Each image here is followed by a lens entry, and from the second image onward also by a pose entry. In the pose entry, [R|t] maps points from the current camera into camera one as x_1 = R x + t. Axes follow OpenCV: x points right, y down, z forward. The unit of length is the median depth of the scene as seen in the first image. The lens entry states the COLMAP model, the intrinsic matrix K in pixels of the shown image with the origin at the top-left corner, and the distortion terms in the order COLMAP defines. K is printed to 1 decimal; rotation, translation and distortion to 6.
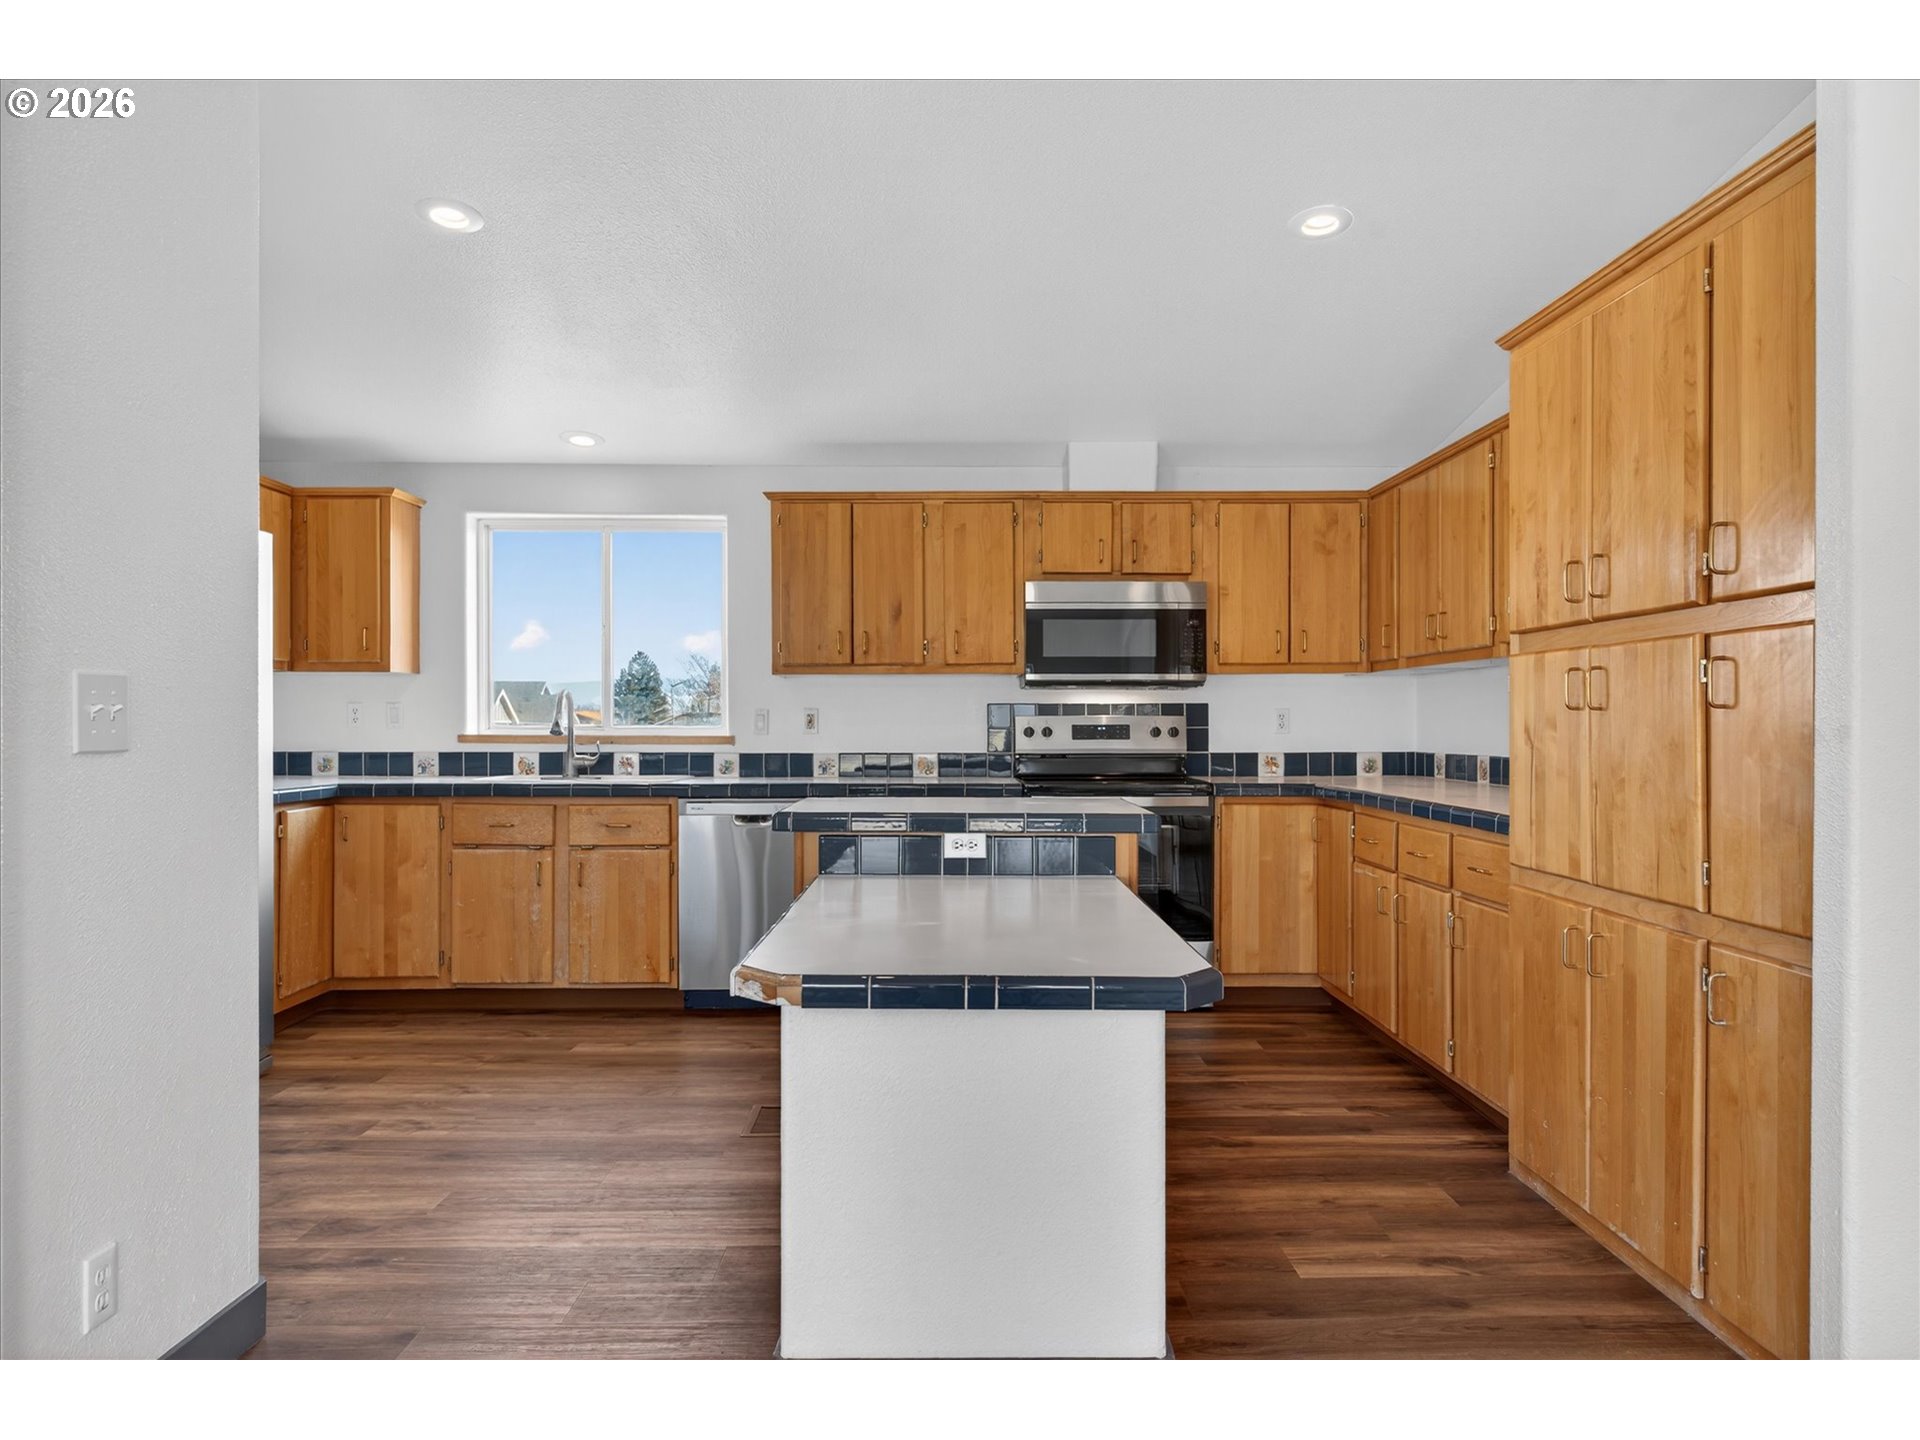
lens RADIAL K [[1262.0, 0, 958.9], [0, 1262.0, 729.3], [0, 0, 1]] dist [0.003613, -0.007136]
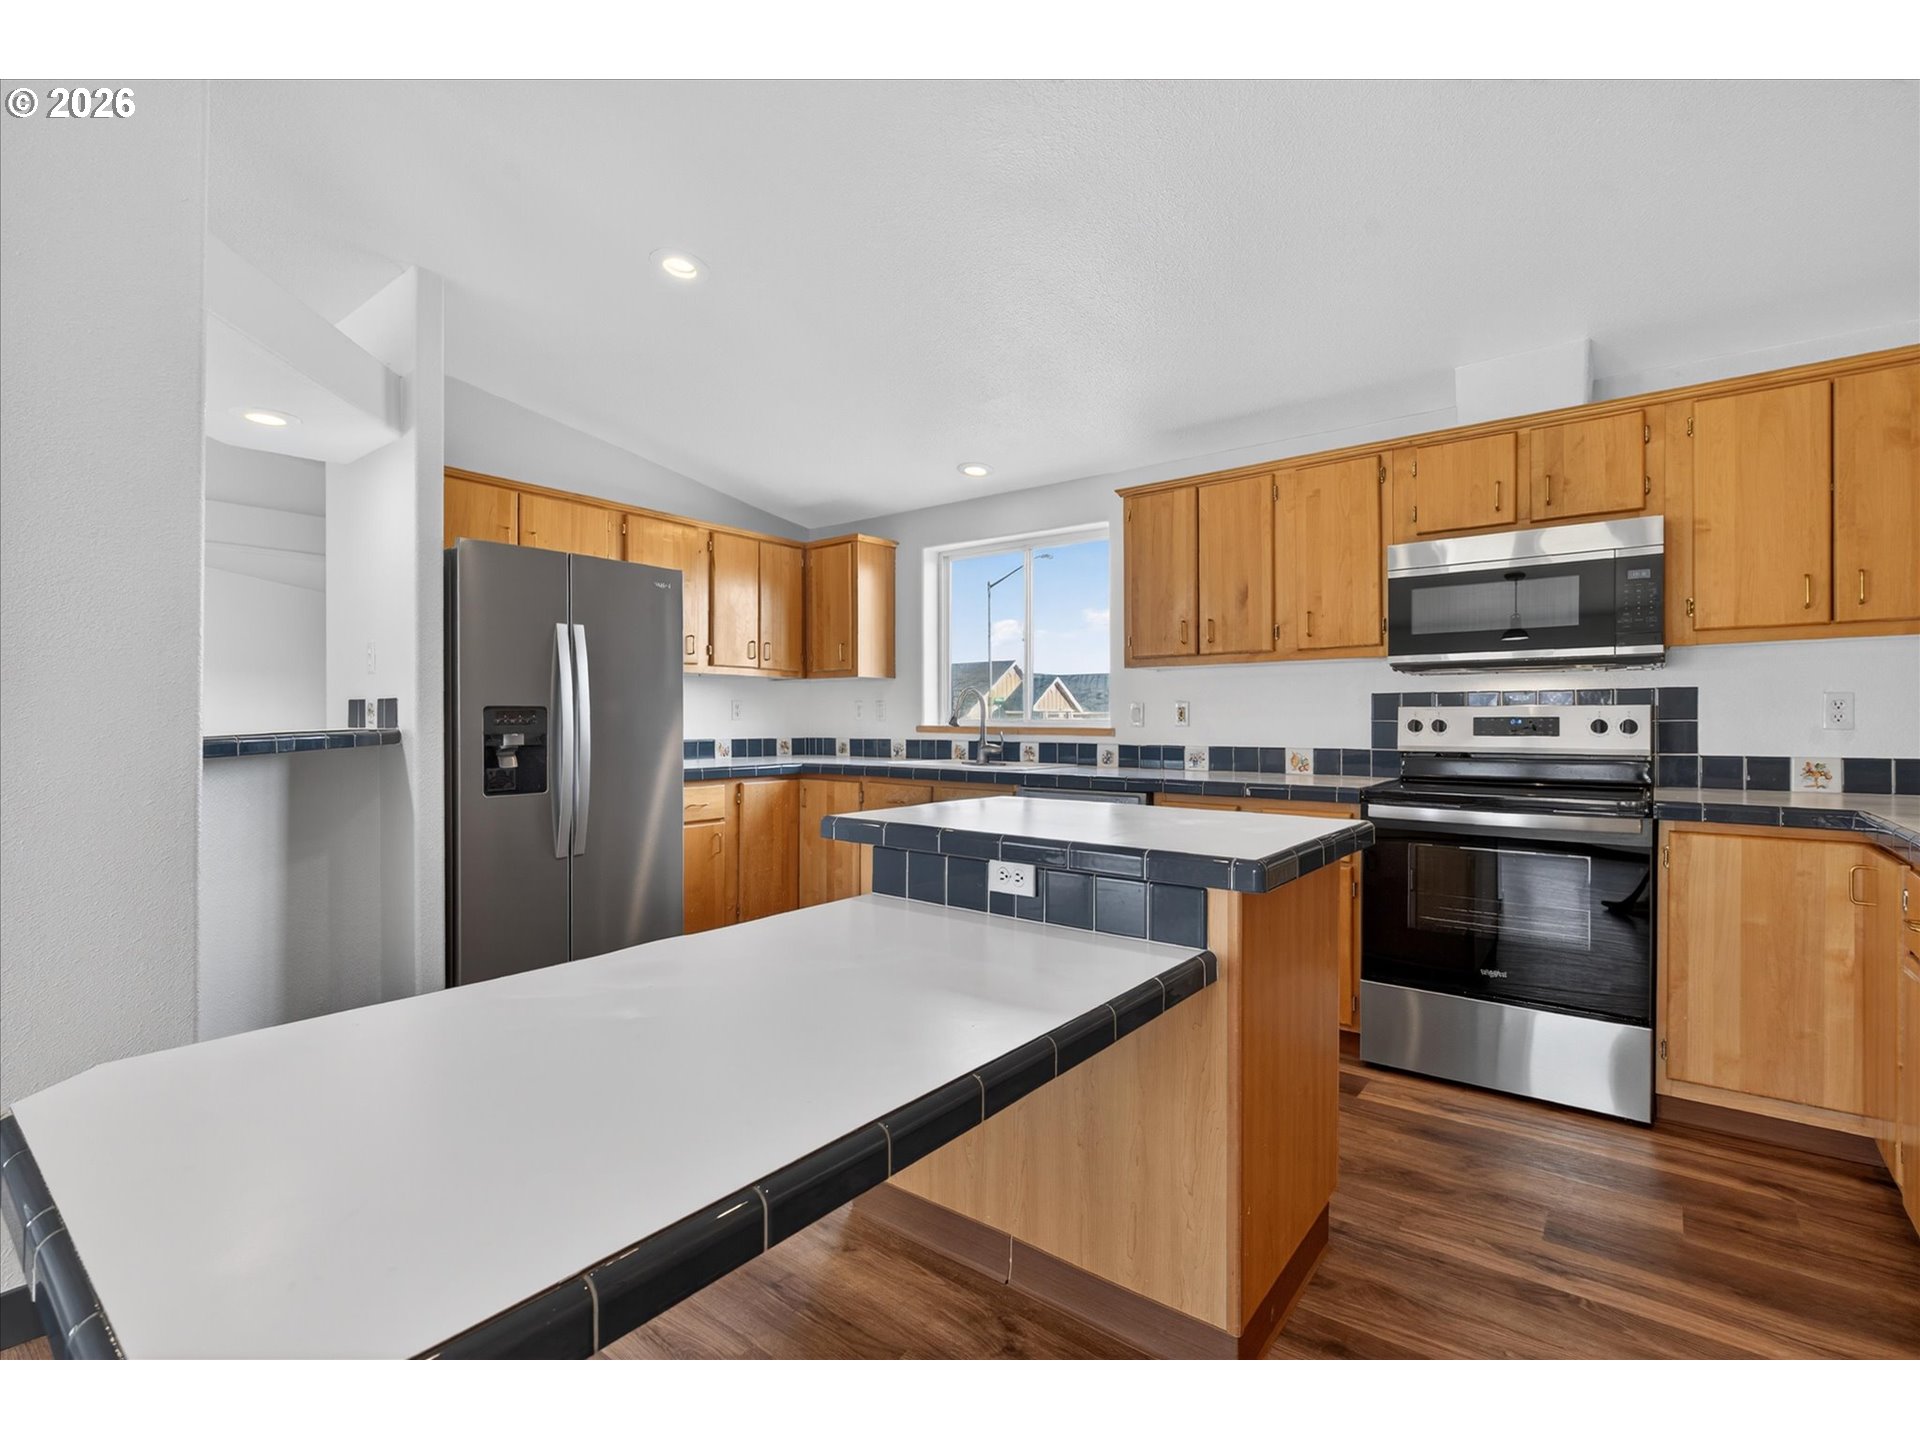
lens RADIAL K [[889.3, 0, 957.3], [0, 889.3, 720.8], [0, 0, 1]] dist [-0.002504, 0.000065]
pose [[0.778979, 0.000983, -0.627050, 0.196598], [-0.001176, 0.999999, 0.000107, -0.000938], [0.627049, 0.000654, 0.778979, 0.356303]]
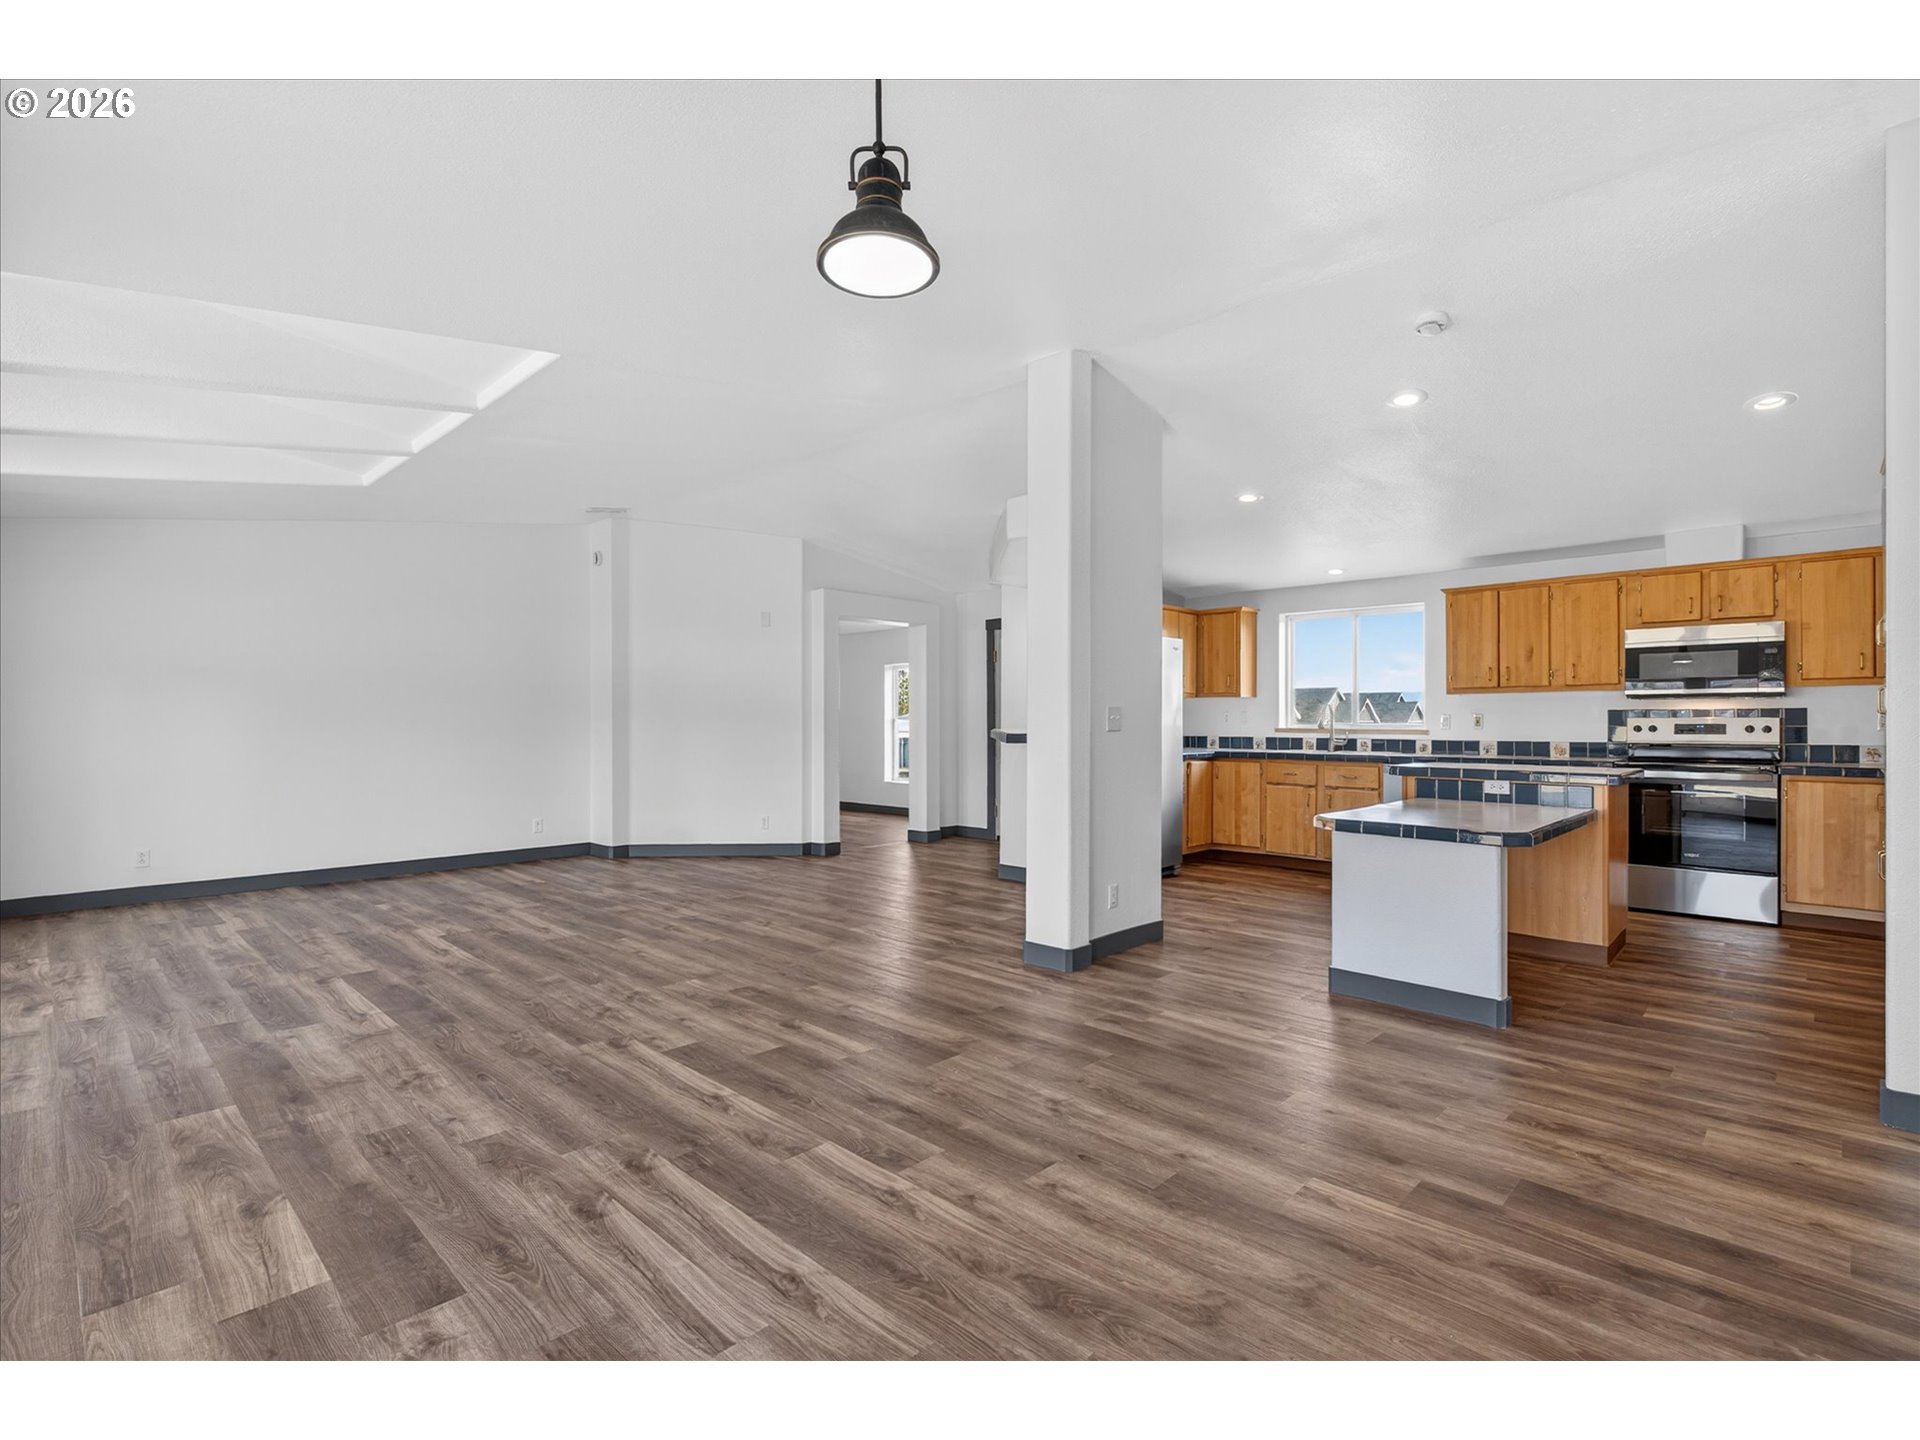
lens RADIAL K [[889.3, 0, 966.0], [0, 889.3, 718.5], [0, 0, 1]] dist [-0.002504, 0.000065]
pose [[0.712278, -0.002117, -0.701895, 0.235789], [-0.004678, 0.999959, -0.007764, 0.002106], [0.701882, 0.008813, 0.712238, -0.323237]]
